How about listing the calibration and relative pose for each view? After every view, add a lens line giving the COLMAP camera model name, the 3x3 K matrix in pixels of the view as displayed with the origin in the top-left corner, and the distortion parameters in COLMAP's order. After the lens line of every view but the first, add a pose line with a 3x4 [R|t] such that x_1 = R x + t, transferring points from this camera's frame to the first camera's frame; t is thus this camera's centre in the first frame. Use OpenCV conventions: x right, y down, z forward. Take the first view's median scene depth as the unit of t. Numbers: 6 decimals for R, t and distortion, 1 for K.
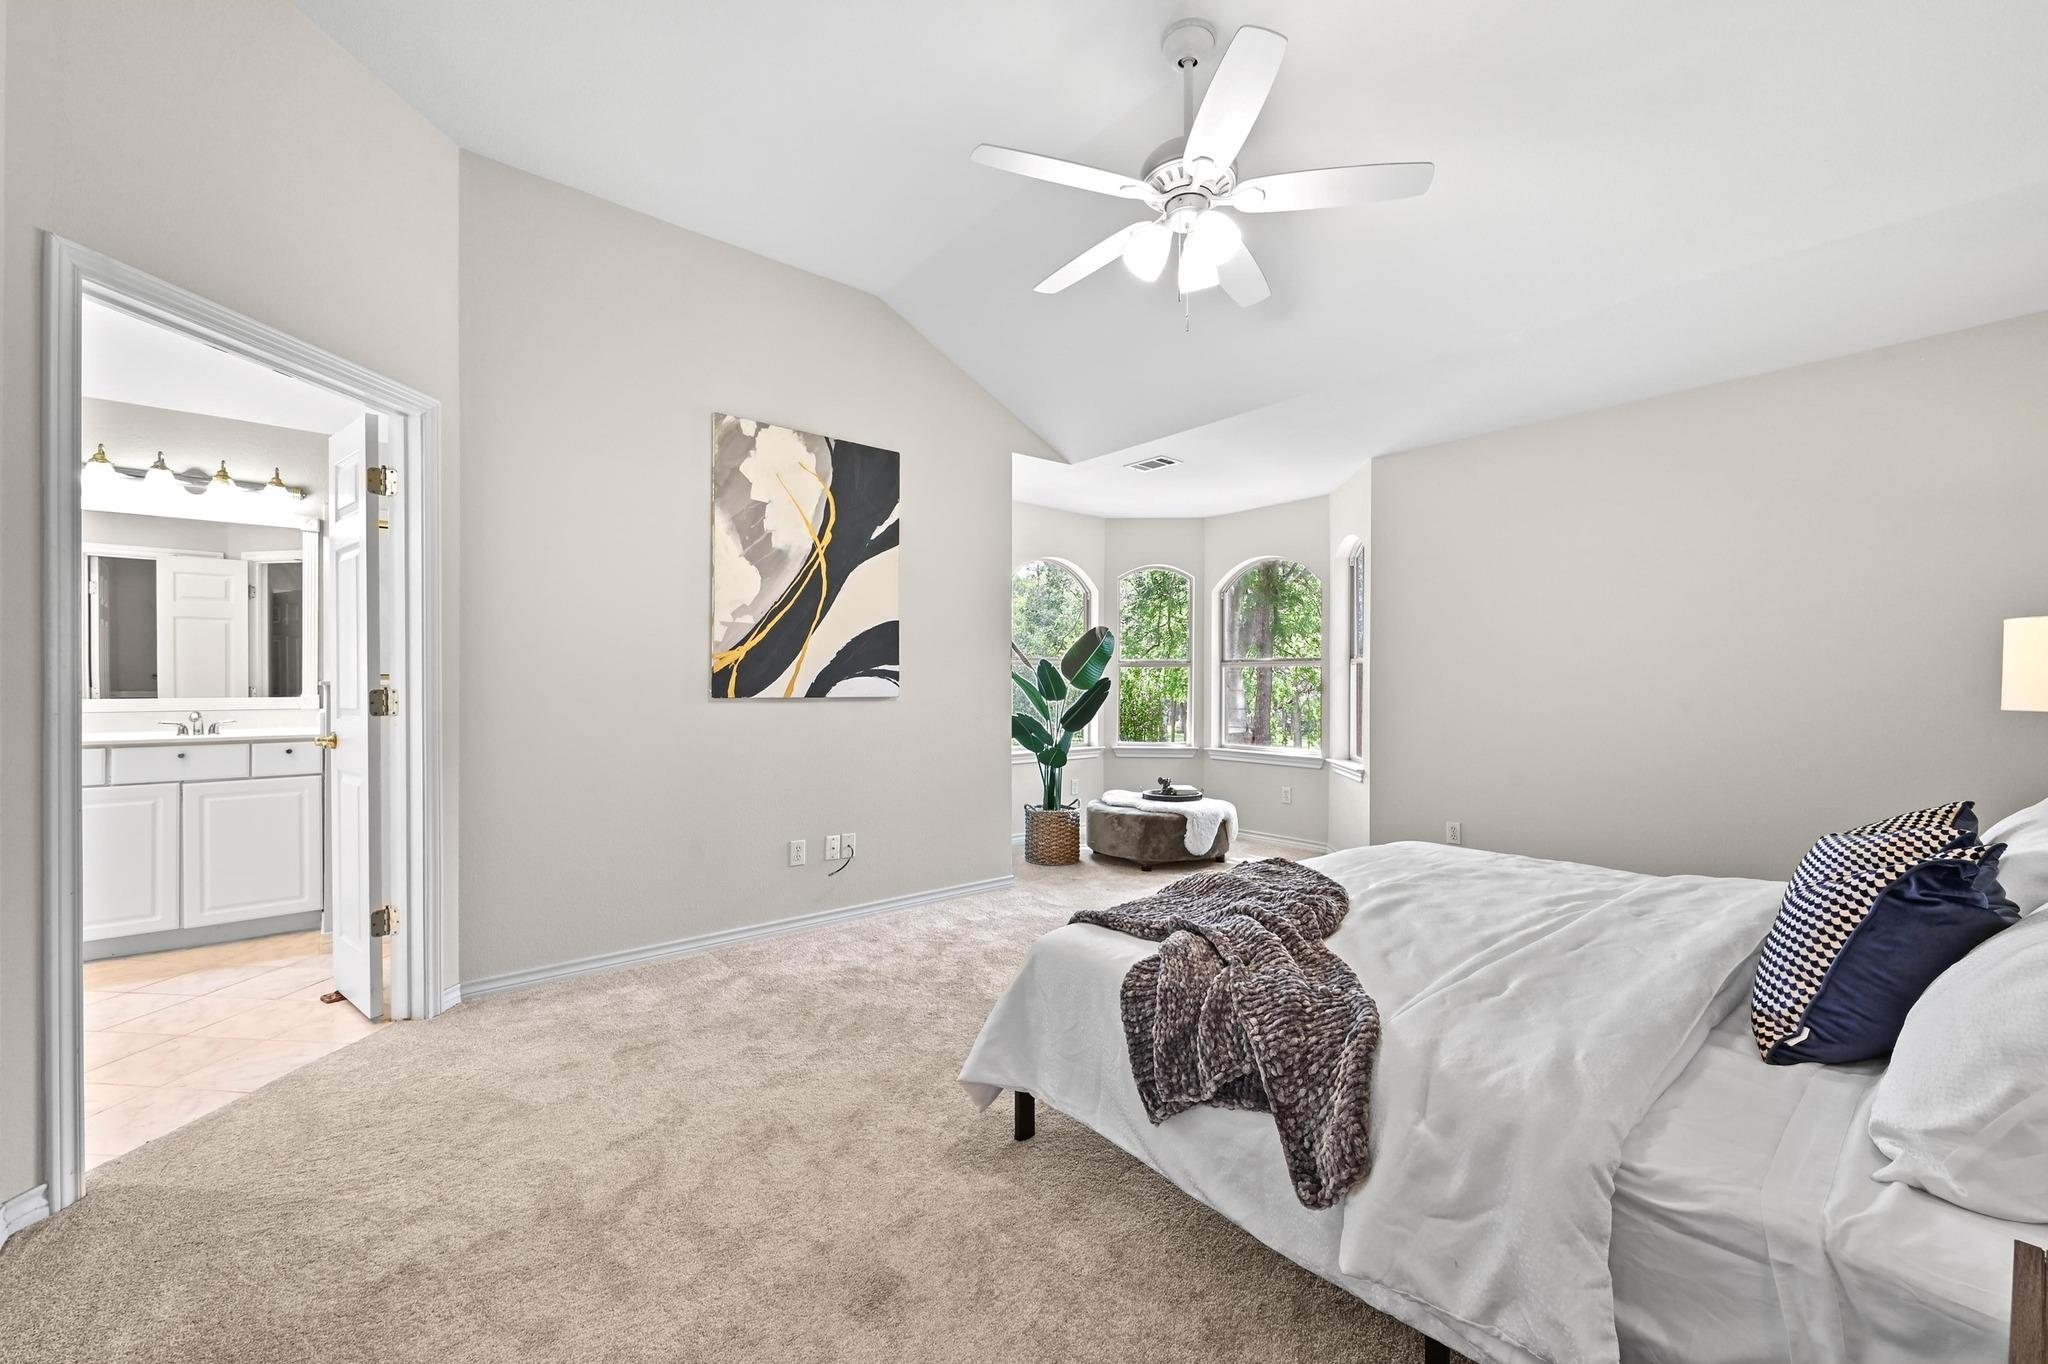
lens RADIAL K [[815.5, 0, 1023.7], [0, 815.5, 674.4], [0, 0, 1]] dist [-0.000897, 0.000325]
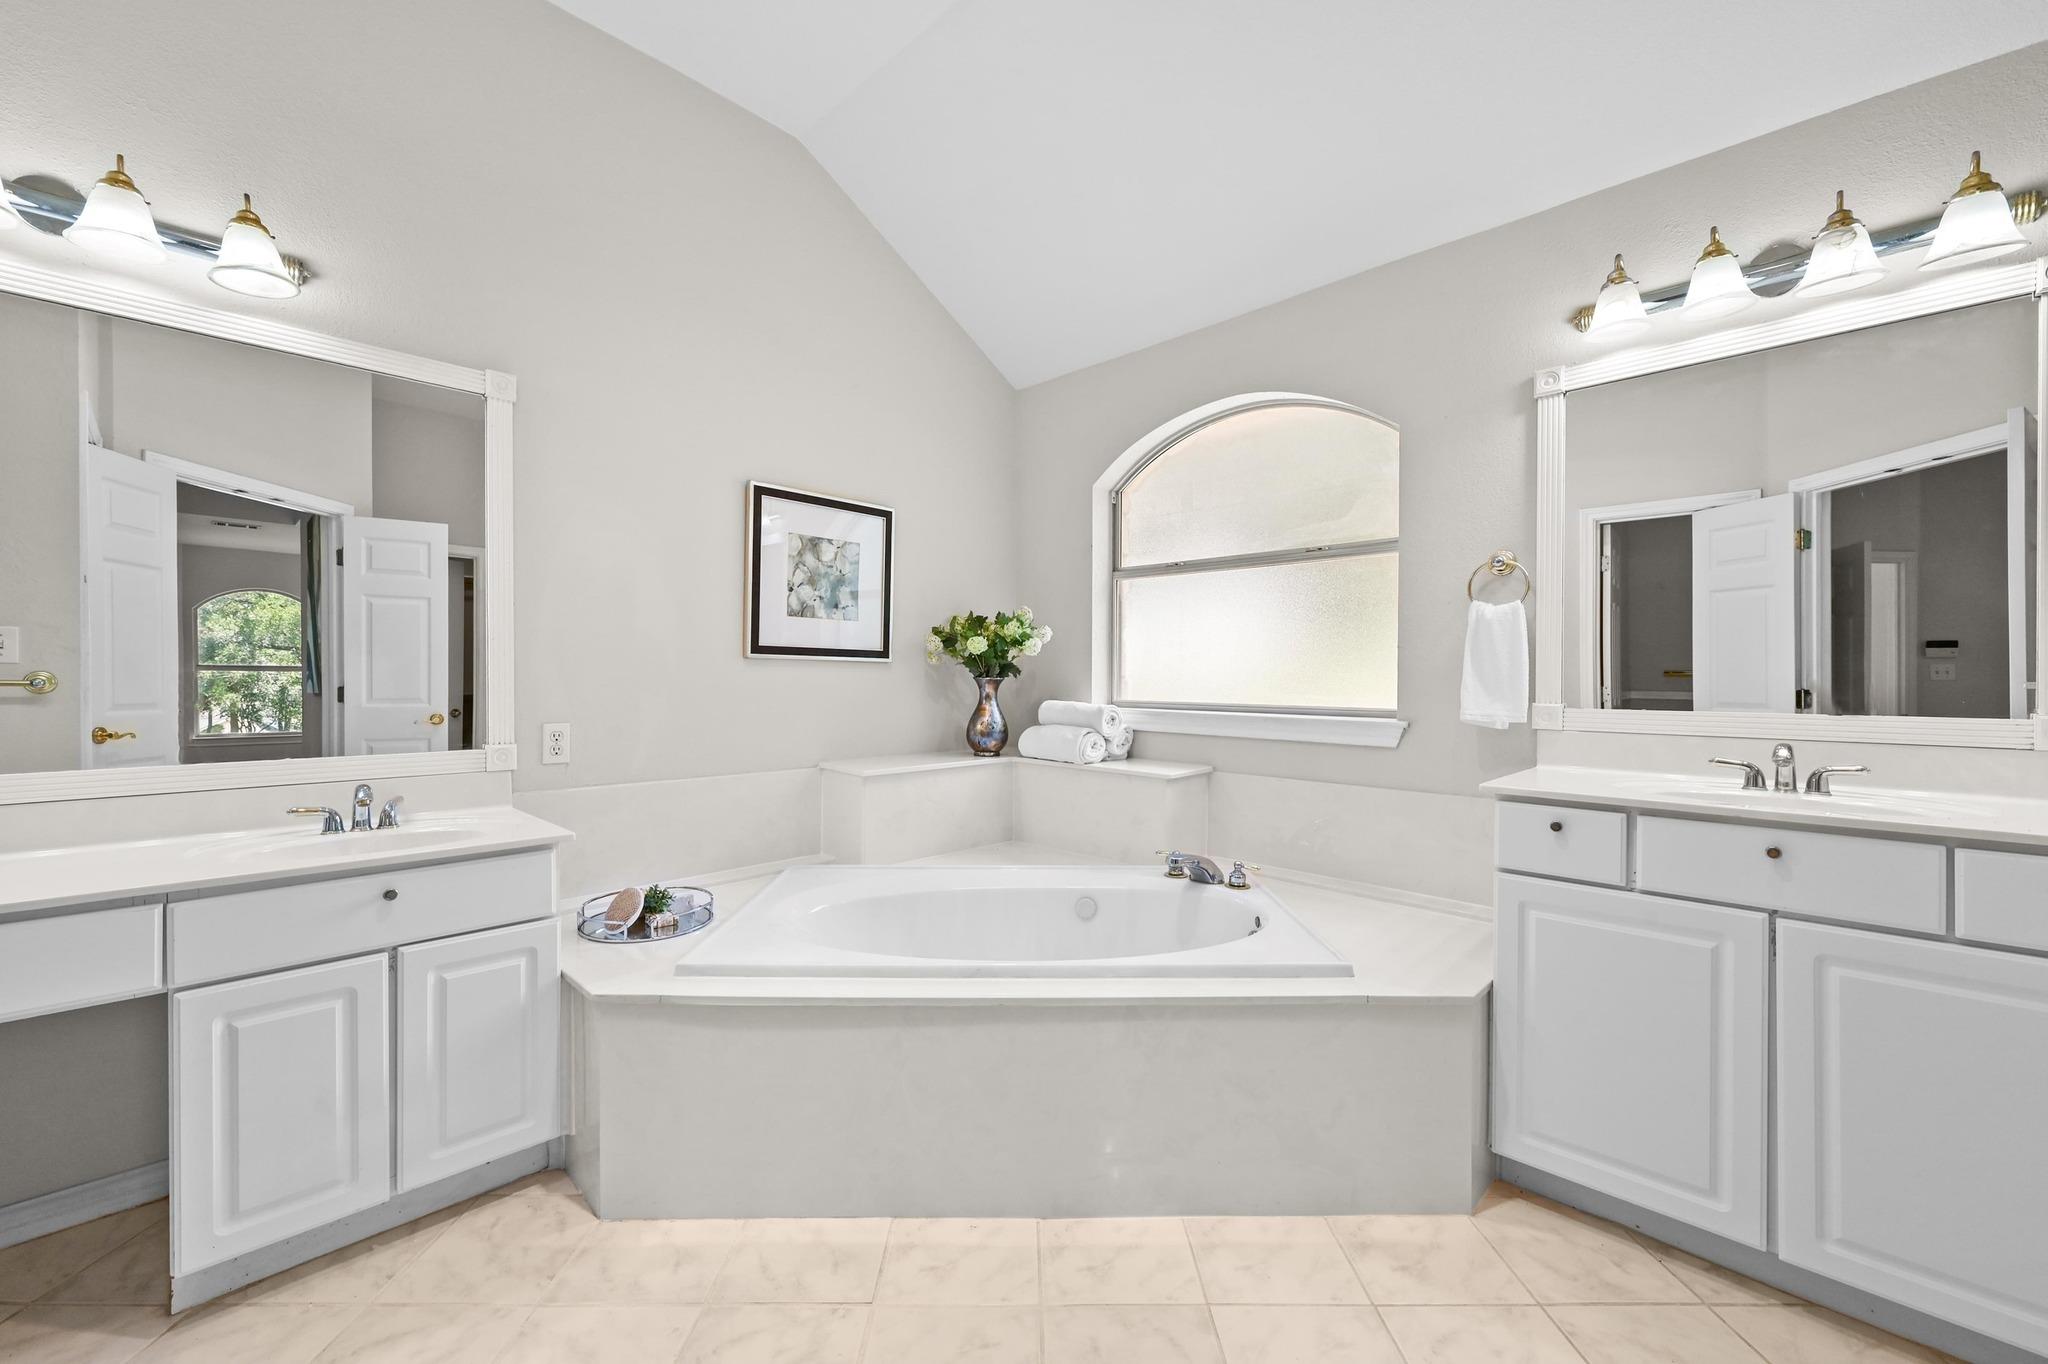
lens RADIAL K [[815.5, 0, 1023.7], [0, 815.5, 674.4], [0, 0, 1]] dist [-0.000897, 0.000325]
pose [[0.105444, 0.004702, -0.994414, -0.584777], [-0.003114, 0.999985, 0.004398, 0.005013], [0.994420, 0.002633, 0.105457, 0.506253]]
